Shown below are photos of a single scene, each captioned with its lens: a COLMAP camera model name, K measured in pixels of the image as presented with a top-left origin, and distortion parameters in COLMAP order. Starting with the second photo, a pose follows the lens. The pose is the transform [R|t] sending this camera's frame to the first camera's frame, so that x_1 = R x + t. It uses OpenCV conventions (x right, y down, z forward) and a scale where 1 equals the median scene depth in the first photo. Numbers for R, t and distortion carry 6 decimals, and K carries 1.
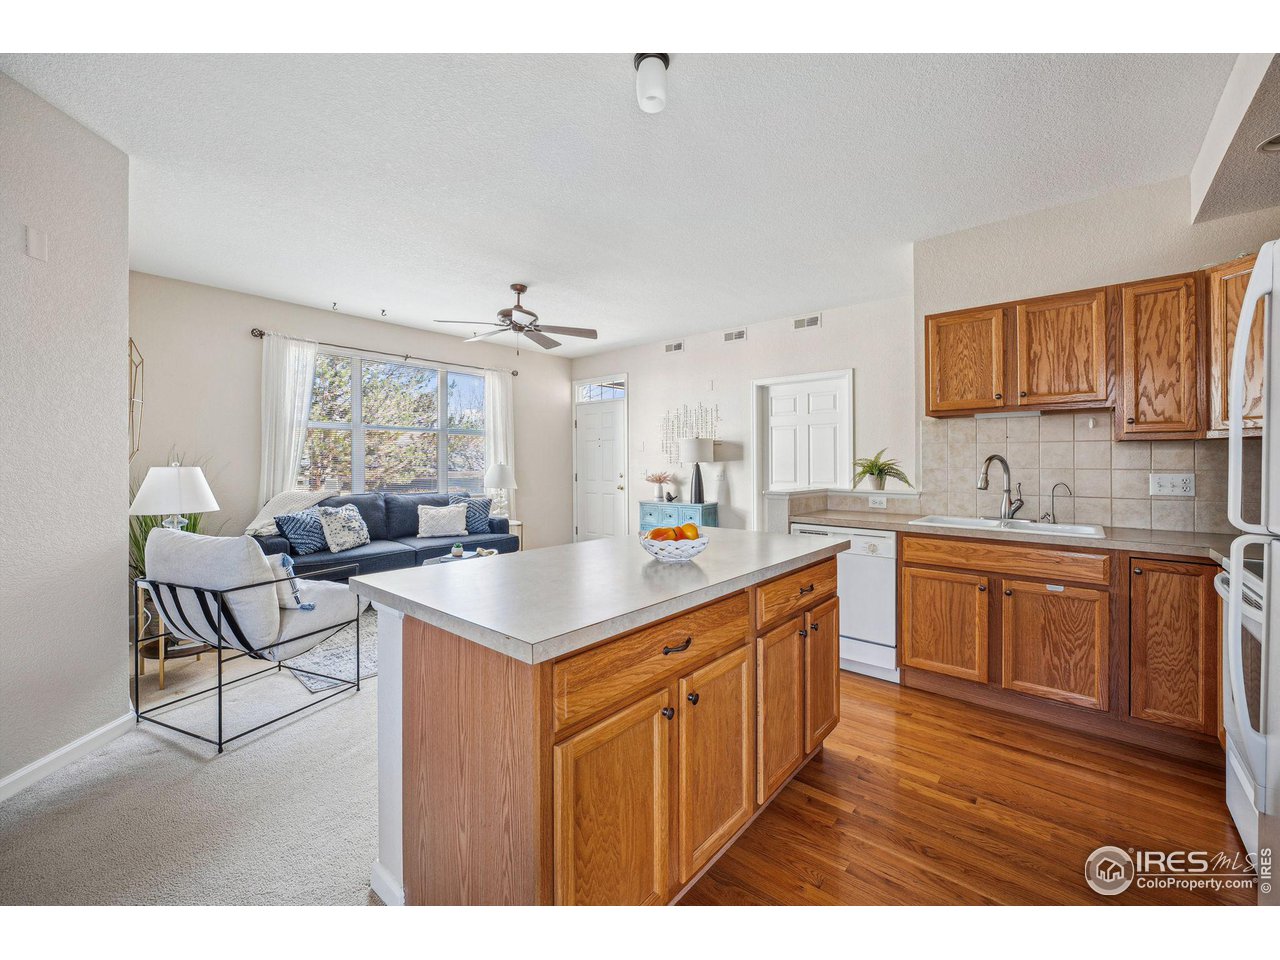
lens RADIAL K [[515.9, 0, 643.0], [0, 515.9, 455.3], [0, 0, 1]] dist [-0.011165, 0.001402]
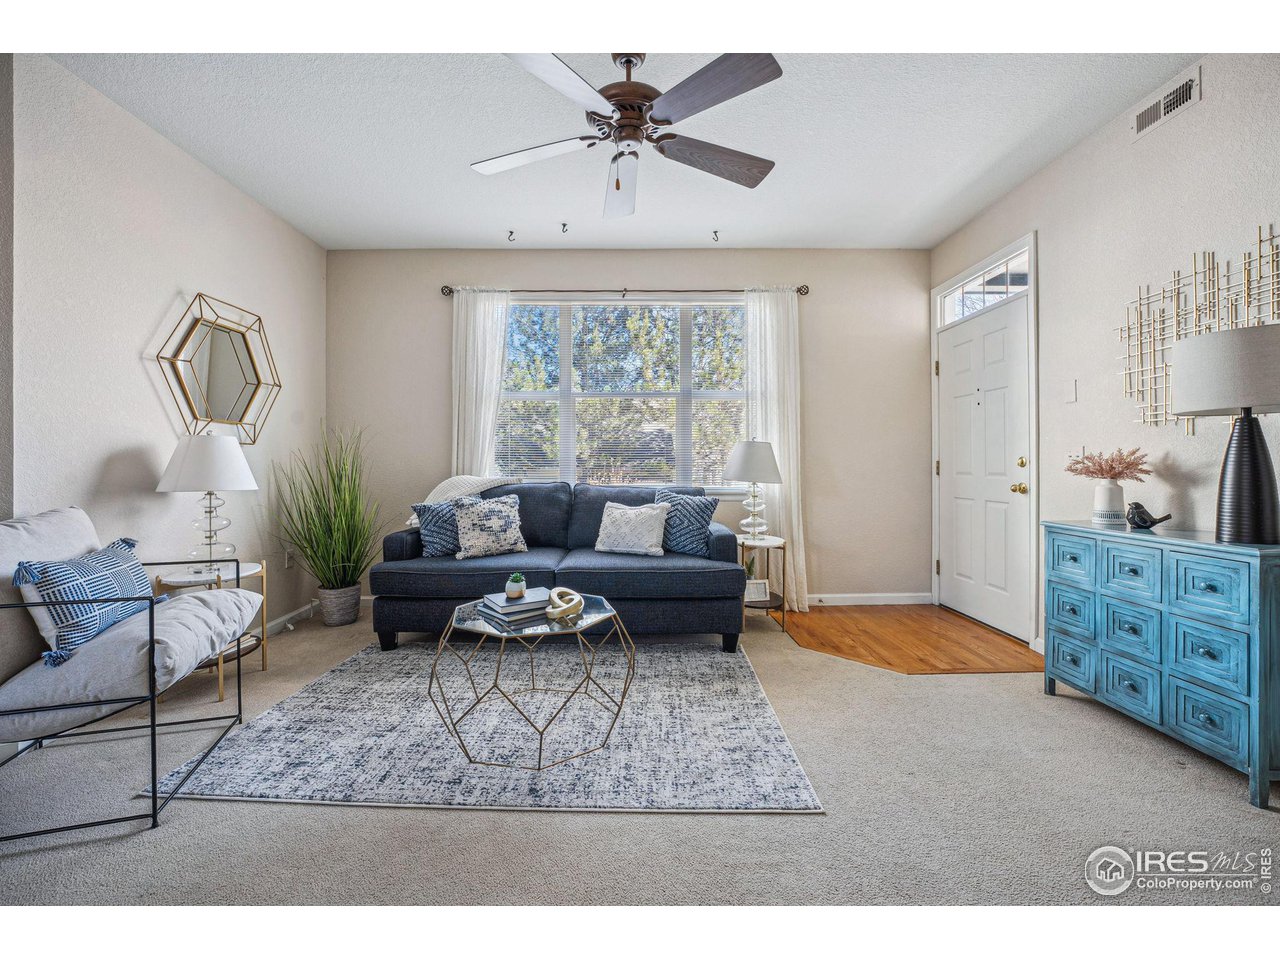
lens RADIAL K [[531.4, 0, 628.6], [0, 531.4, 463.6], [0, 0, 1]] dist [-0.027806, 0.001841]
pose [[0.650515, -0.002393, -0.759490, 0.149905], [0.013693, 0.999869, 0.008578, 0.057350], [0.759370, -0.015979, 0.650463, 0.795489]]
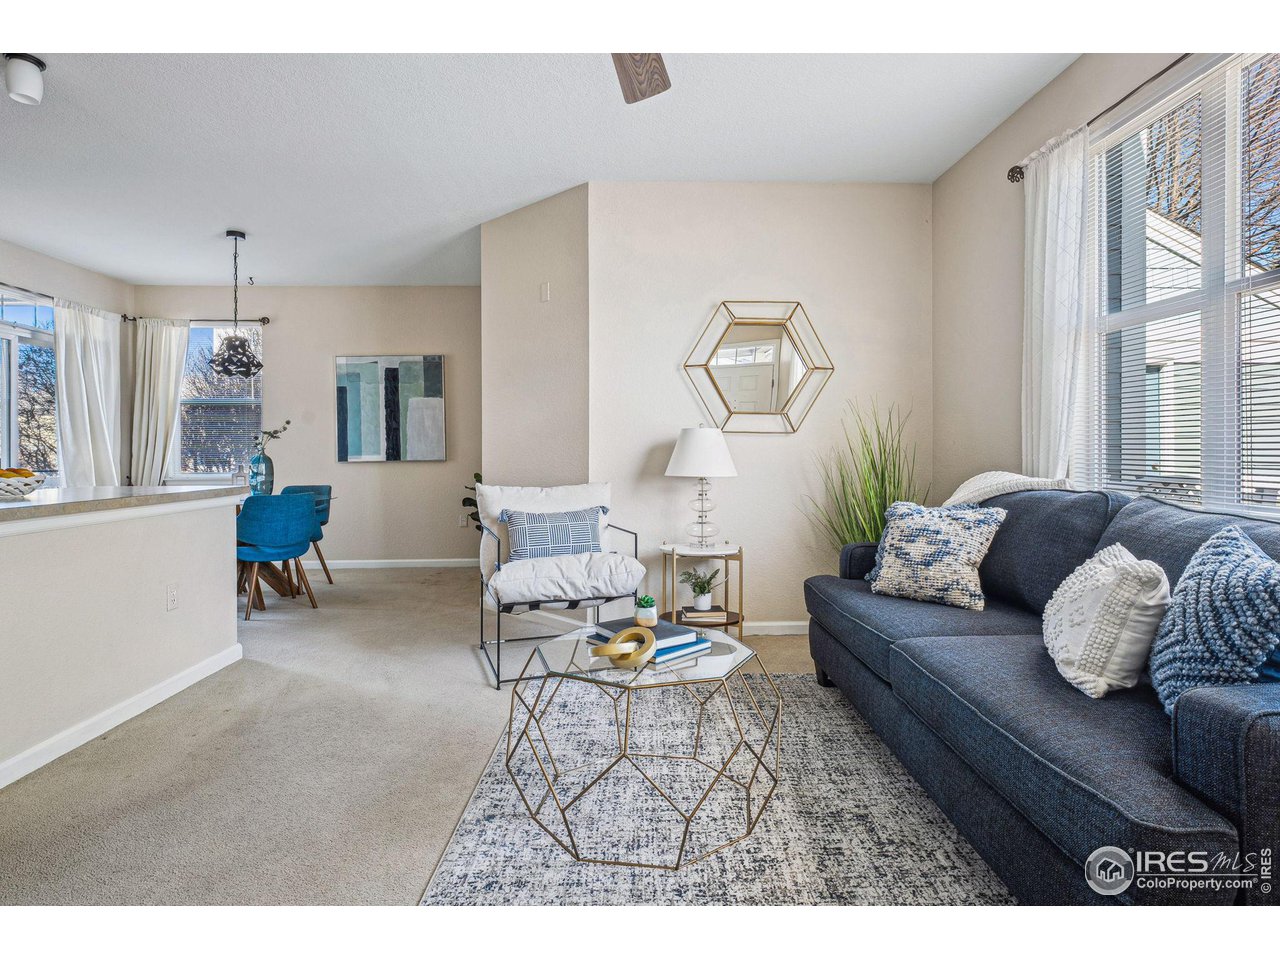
lens RADIAL K [[659.9, 0, 644.9], [0, 659.9, 456.3], [0, 0, 1]] dist [-0.001327, -0.002846]
pose [[-0.732940, 0.004056, -0.680281, 0.004281], [0.011196, 0.999919, -0.006100, 0.066444], [0.680201, -0.012087, -0.732926, 1.515126]]
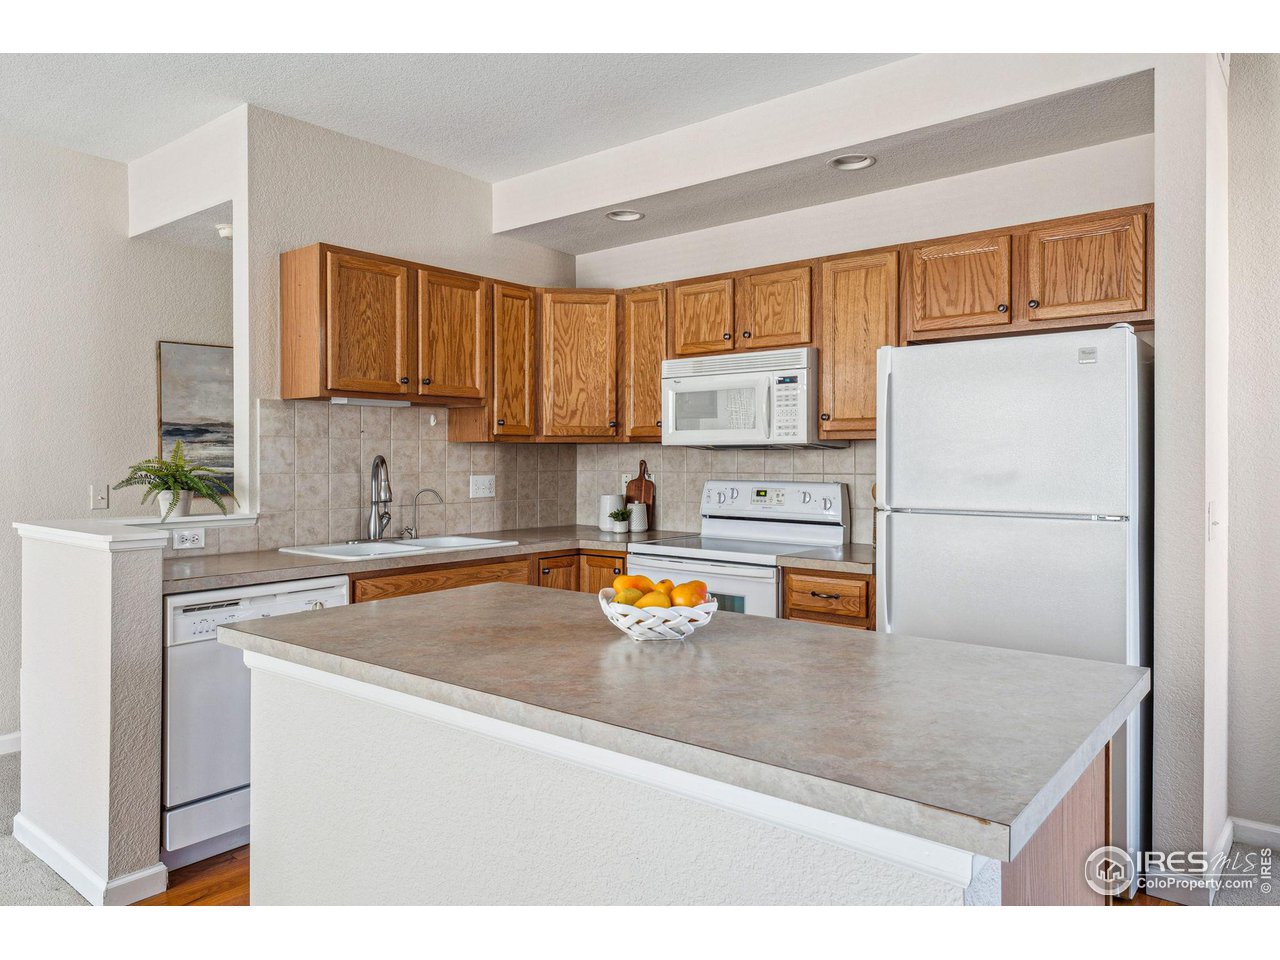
lens RADIAL K [[863.4, 0, 638.3], [0, 863.4, 457.8], [0, 0, 1]] dist [0.016953, -0.004706]
pose [[-0.025749, -0.001323, 0.999668, -0.470792], [-0.014147, 0.999899, 0.000959, -0.003644], [-0.999568, -0.014118, -0.025765, 0.519279]]
